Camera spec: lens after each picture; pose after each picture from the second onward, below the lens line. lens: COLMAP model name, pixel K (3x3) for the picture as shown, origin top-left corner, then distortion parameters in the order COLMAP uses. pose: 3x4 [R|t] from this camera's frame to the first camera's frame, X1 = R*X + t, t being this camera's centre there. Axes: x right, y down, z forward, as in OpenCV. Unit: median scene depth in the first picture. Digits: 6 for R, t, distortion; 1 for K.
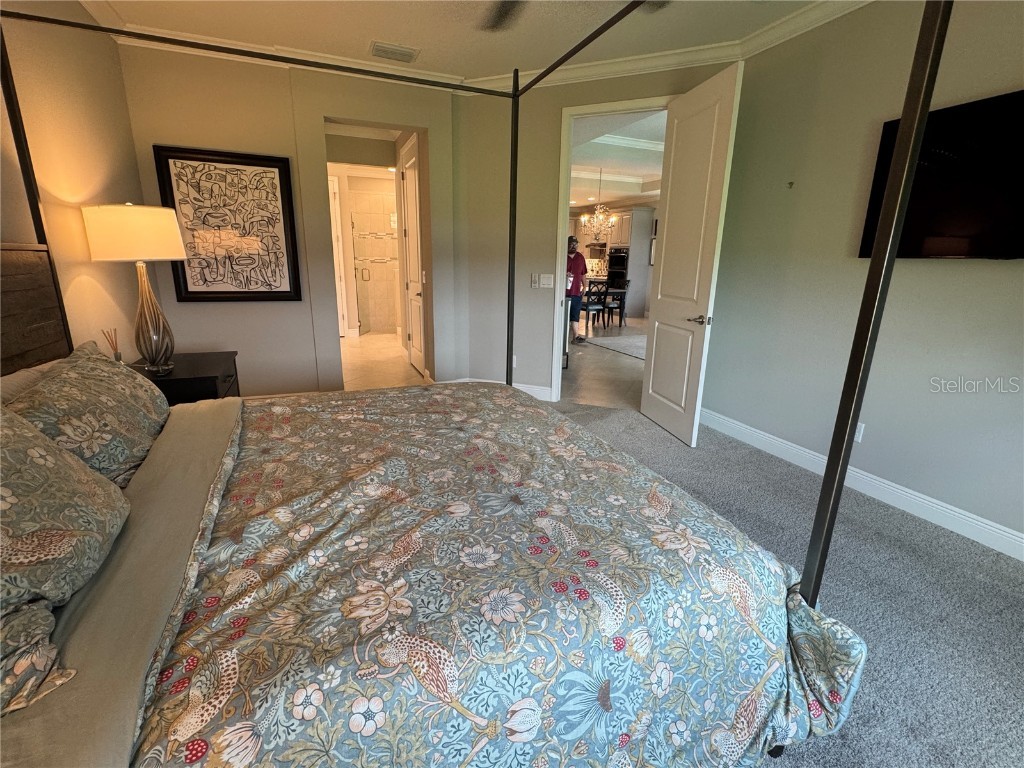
lens RADIAL K [[464.8, 0, 511.6], [0, 464.8, 383.0], [0, 0, 1]] dist [-0.004290, 0.001153]
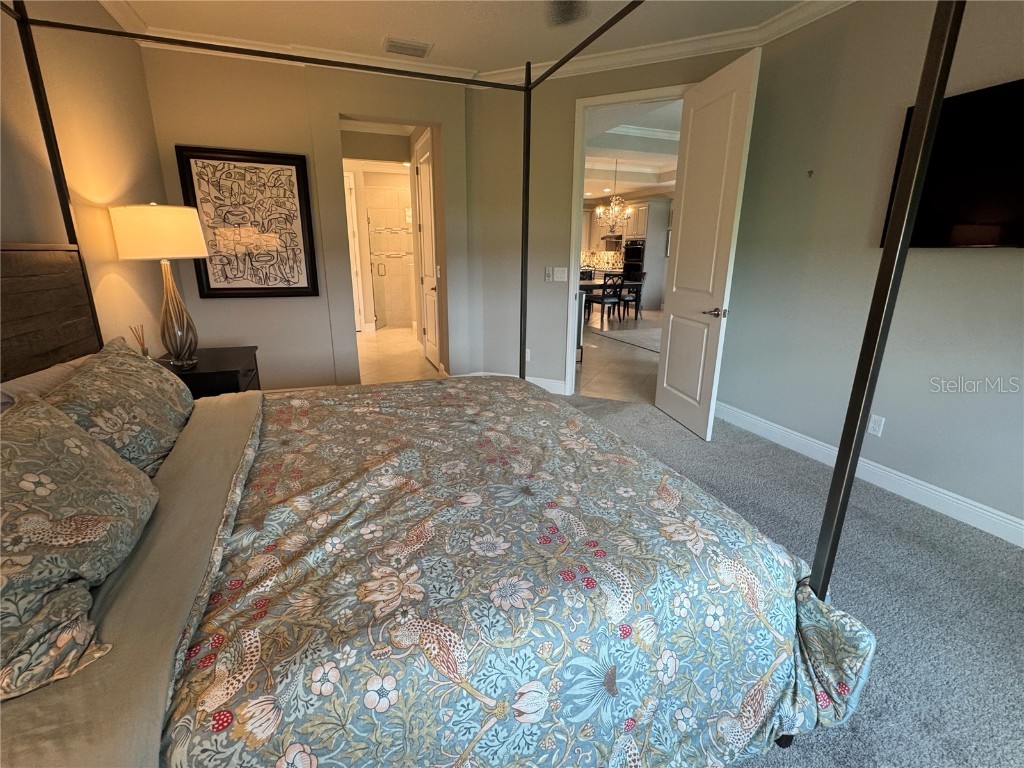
lens RADIAL K [[464.8, 0, 509.7], [0, 464.8, 383.8], [0, 0, 1]] dist [-0.004290, 0.001153]
pose [[0.999313, -0.001052, -0.037055, 0.009597], [0.001615, 0.999883, 0.015179, 0.000558], [0.037034, -0.015229, 0.999198, -0.013853]]
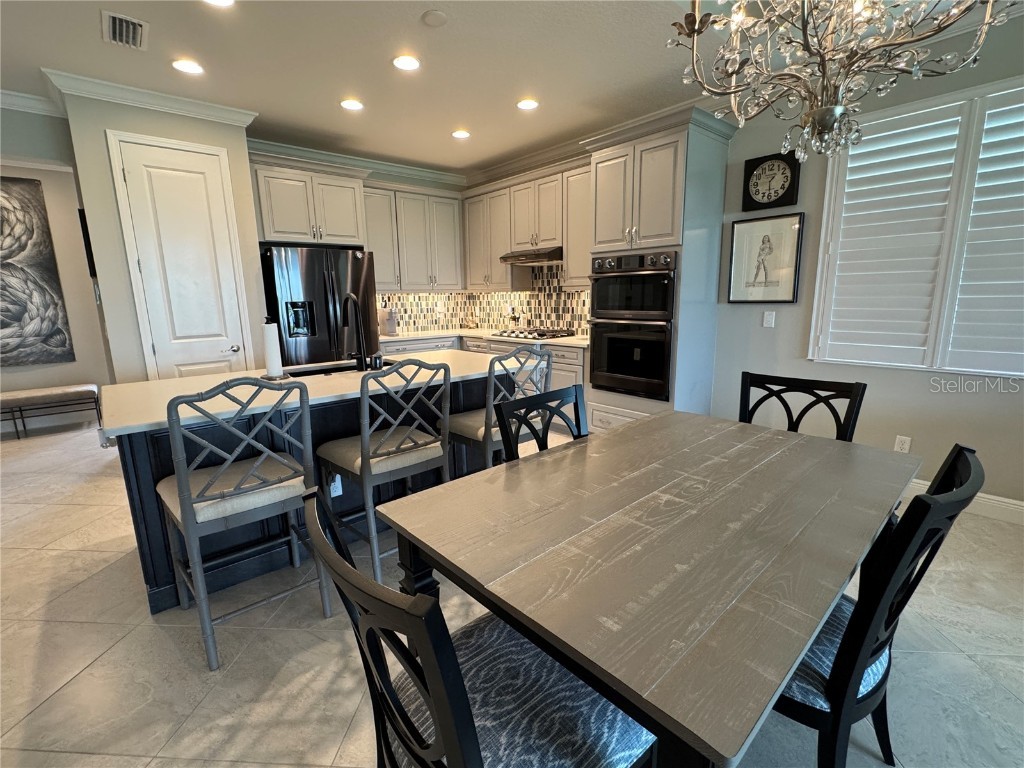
lens RADIAL K [[464.8, 0, 513.9], [0, 464.8, 387.1], [0, 0, 1]] dist [-0.004290, 0.001153]
pose [[0.947177, -0.094039, 0.306614, 0.406688], [0.113416, 0.992484, -0.045962, -1.644971], [-0.299987, 0.078309, 0.950724, 6.172376]]
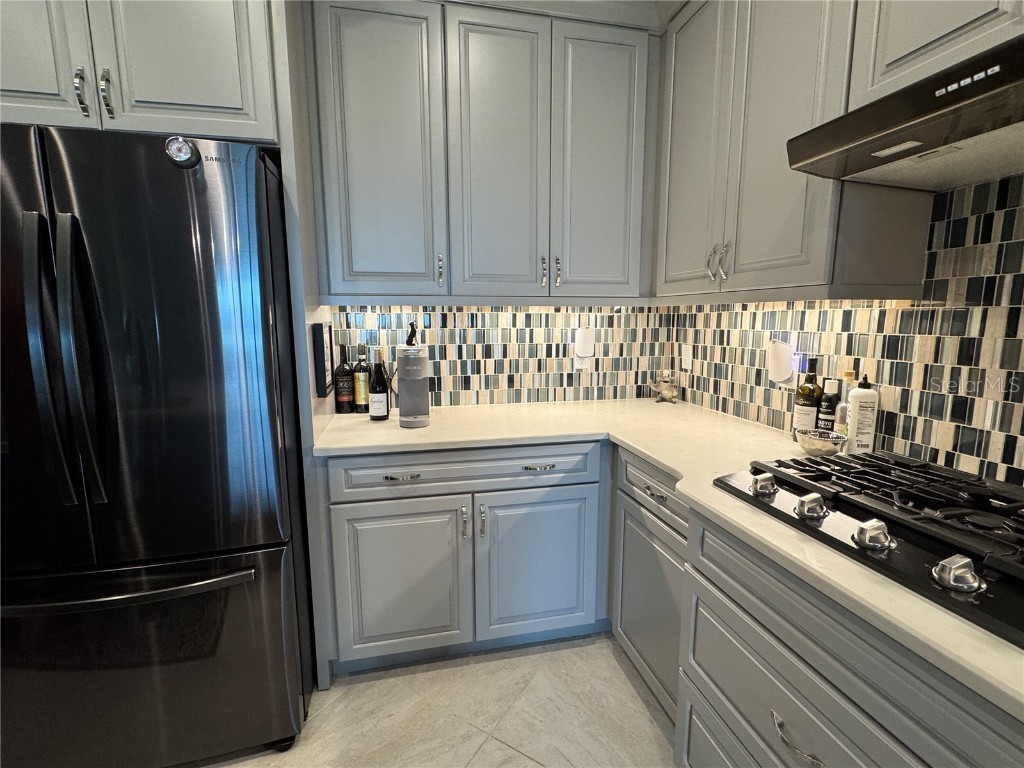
lens RADIAL K [[464.8, 0, 511.2], [0, 464.8, 384.6], [0, 0, 1]] dist [-0.004290, 0.001153]
pose [[0.985932, 0.005580, -0.167053, 1.200943], [-0.025435, 0.992812, -0.116950, -2.329286], [0.165200, 0.119554, 0.978987, 8.843753]]
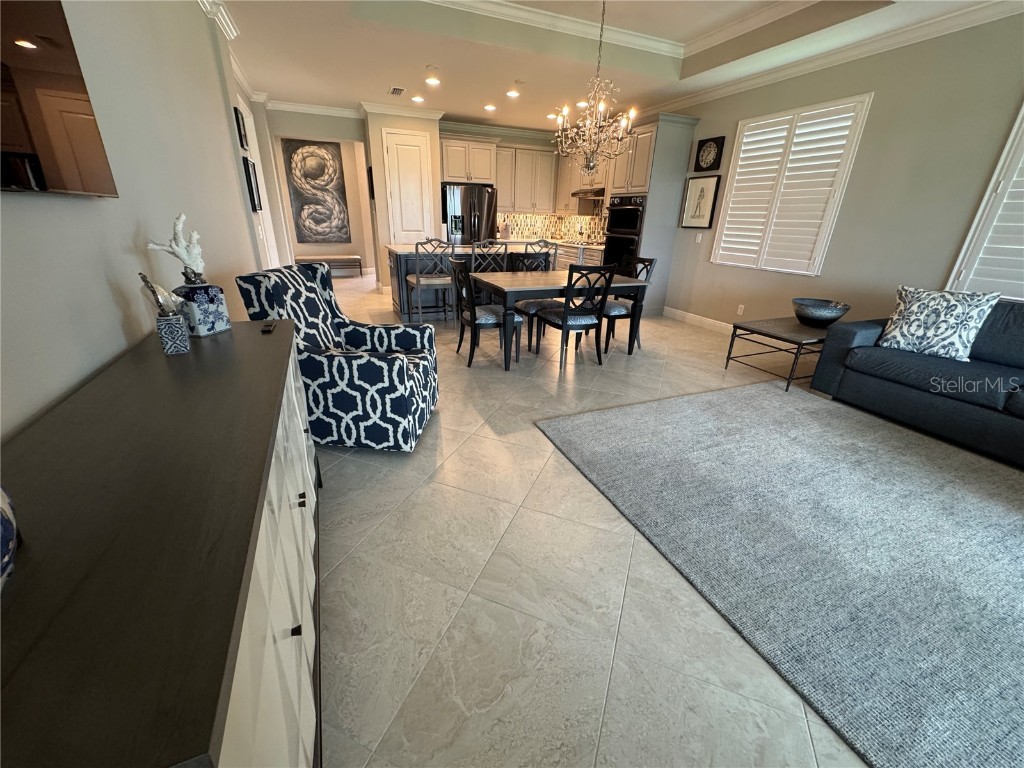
lens RADIAL K [[410.5, 0, 513.2], [0, 410.5, 383.9], [0, 0, 1]] dist [-0.001686, -0.000063]
pose [[0.999921, 0.007661, 0.009984, 0.735468], [-0.008868, 0.991862, 0.127006, -1.043108], [-0.008929, -0.127085, 0.991852, 3.978417]]
